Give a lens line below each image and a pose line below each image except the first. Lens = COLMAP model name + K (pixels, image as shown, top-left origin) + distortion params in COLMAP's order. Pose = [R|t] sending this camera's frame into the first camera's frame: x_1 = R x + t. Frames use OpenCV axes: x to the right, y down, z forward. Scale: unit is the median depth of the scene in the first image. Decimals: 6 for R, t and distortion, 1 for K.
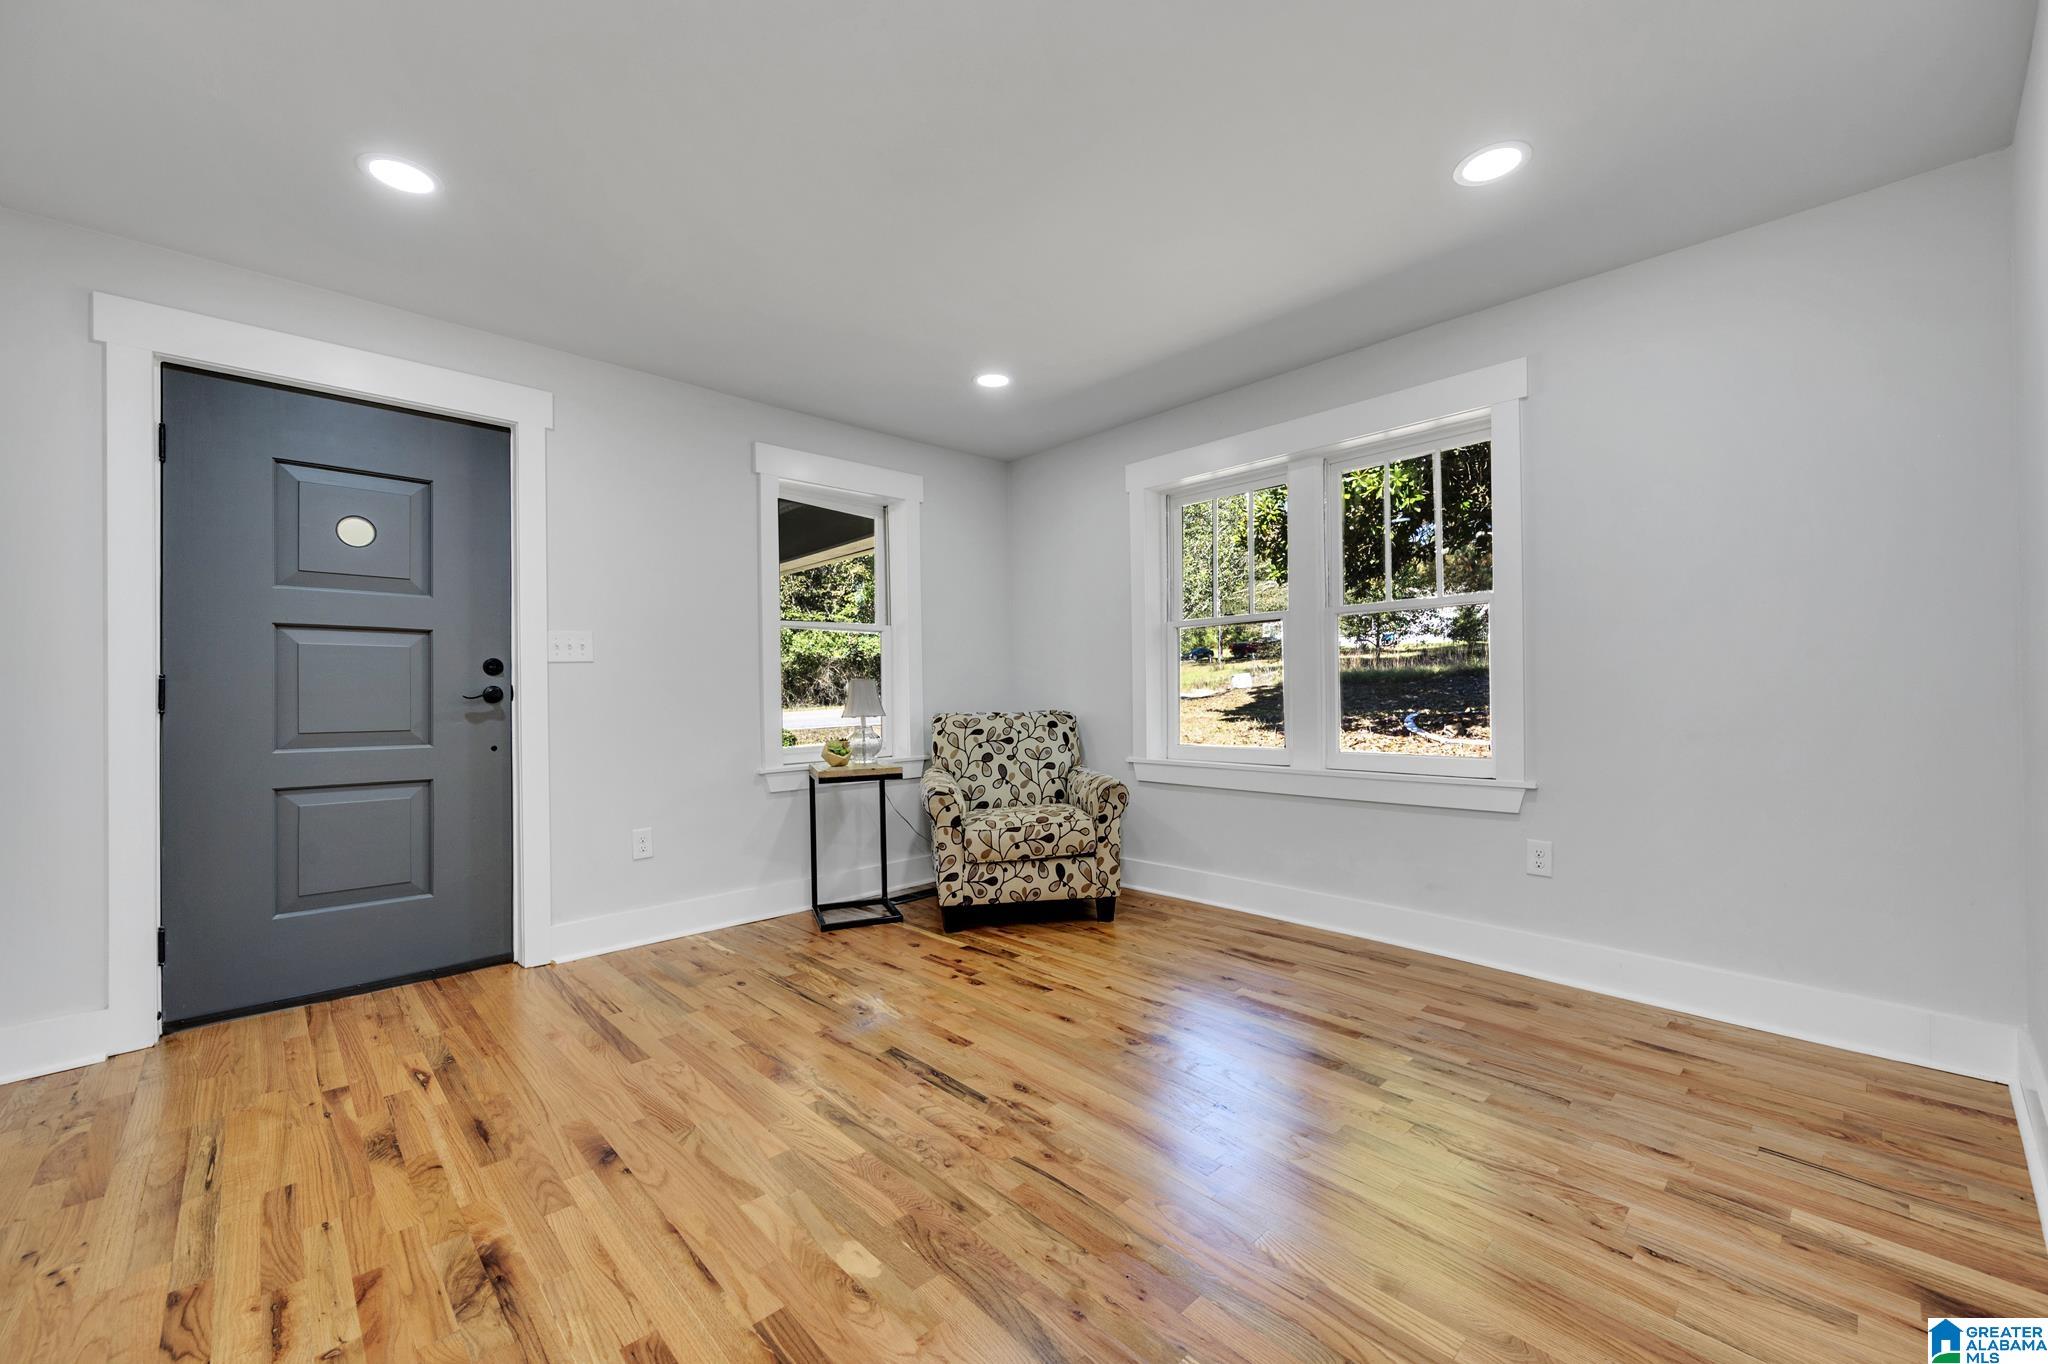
lens RADIAL K [[799.8, 0, 1024.3], [0, 799.8, 690.0], [0, 0, 1]] dist [-0.000982, -0.000219]
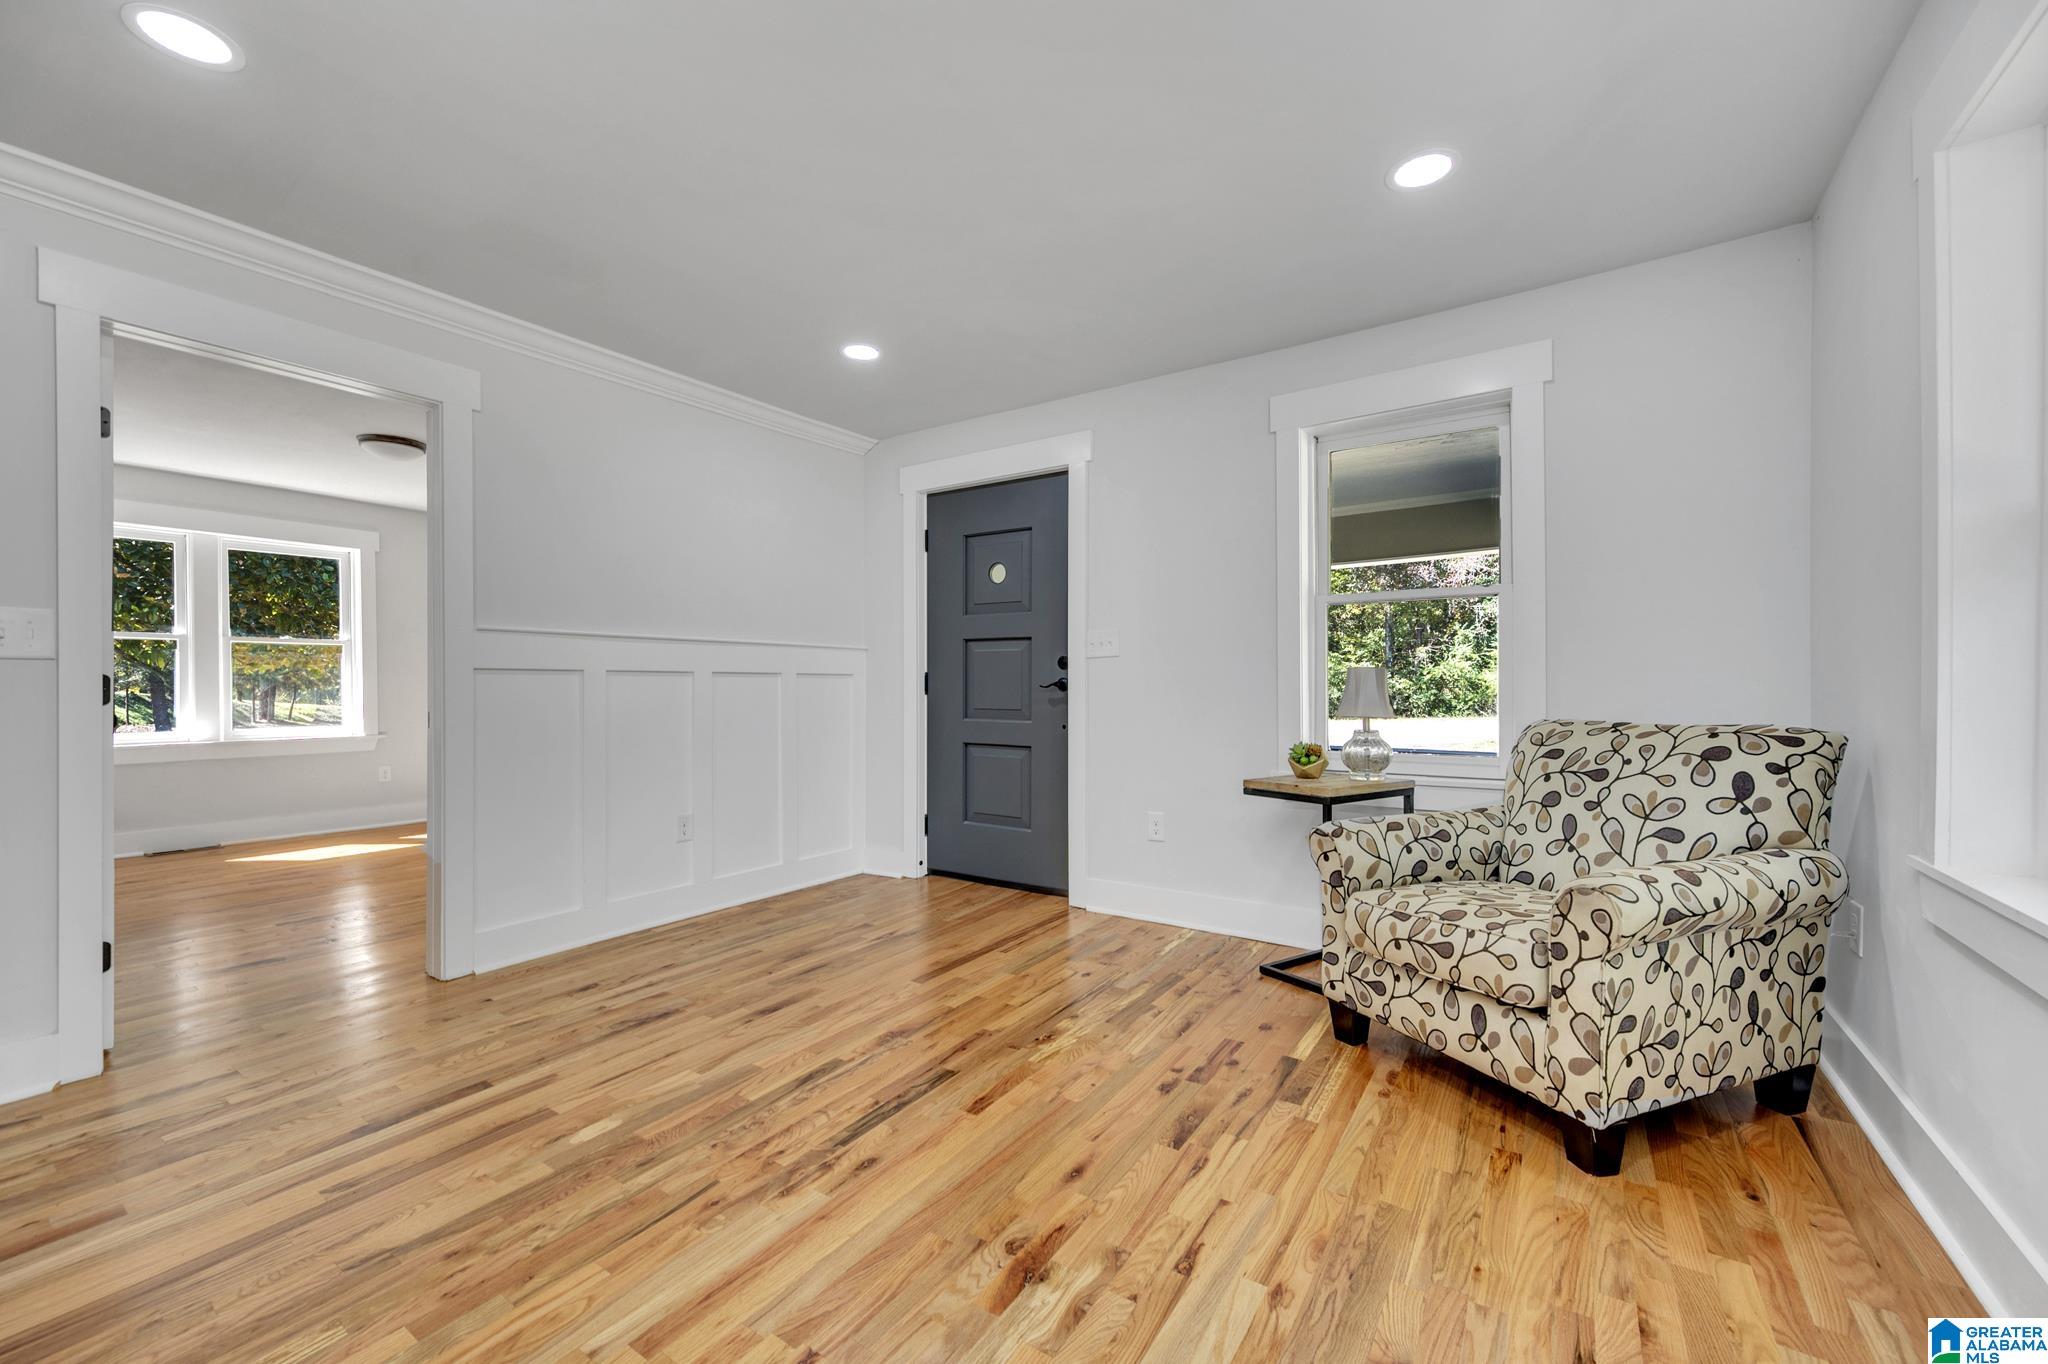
lens RADIAL K [[799.8, 0, 1024.3], [0, 799.8, 690.0], [0, 0, 1]] dist [-0.000982, -0.000219]
pose [[0.225969, 0.016708, -0.973991, 0.563861], [0.004762, 0.999822, 0.018256, -0.009116], [0.974123, -0.008763, 0.225849, 0.654970]]
